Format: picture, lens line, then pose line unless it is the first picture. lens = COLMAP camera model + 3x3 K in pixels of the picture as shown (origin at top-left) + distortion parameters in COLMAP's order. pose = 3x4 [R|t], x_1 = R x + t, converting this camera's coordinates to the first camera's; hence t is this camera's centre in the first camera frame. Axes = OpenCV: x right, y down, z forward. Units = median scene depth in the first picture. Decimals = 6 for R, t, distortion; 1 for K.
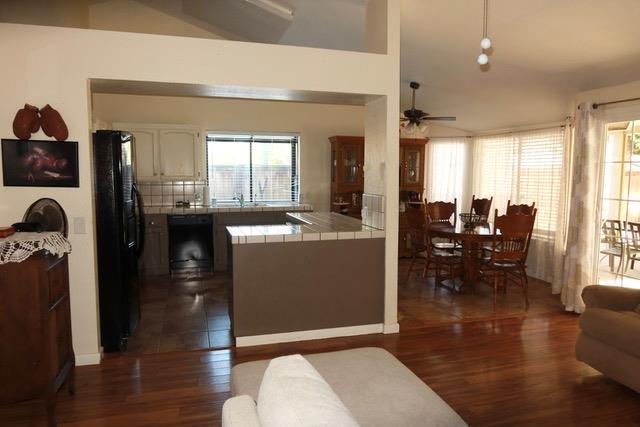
lens RADIAL K [[438.3, 0, 317.5], [0, 438.3, 215.0], [0, 0, 1]] dist [-0.021627, 0.003037]
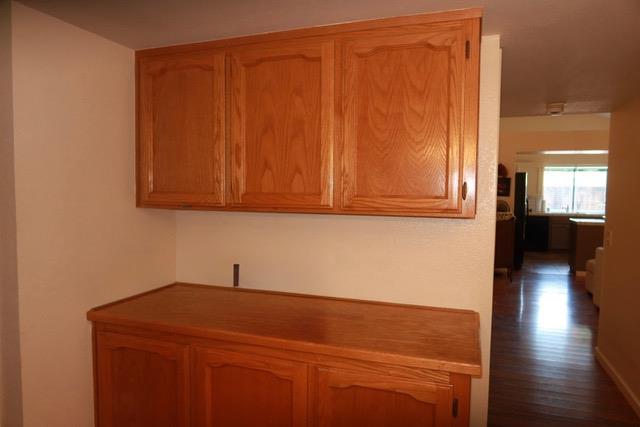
lens RADIAL K [[438.3, 0, 317.5], [0, 438.3, 215.0], [0, 0, 1]] dist [-0.021627, 0.003037]
pose [[0.810693, 0.037113, -0.584295, 0.005319], [-0.064438, 0.997582, -0.026042, 0.077188], [0.581915, 0.058762, 0.811124, -0.713651]]
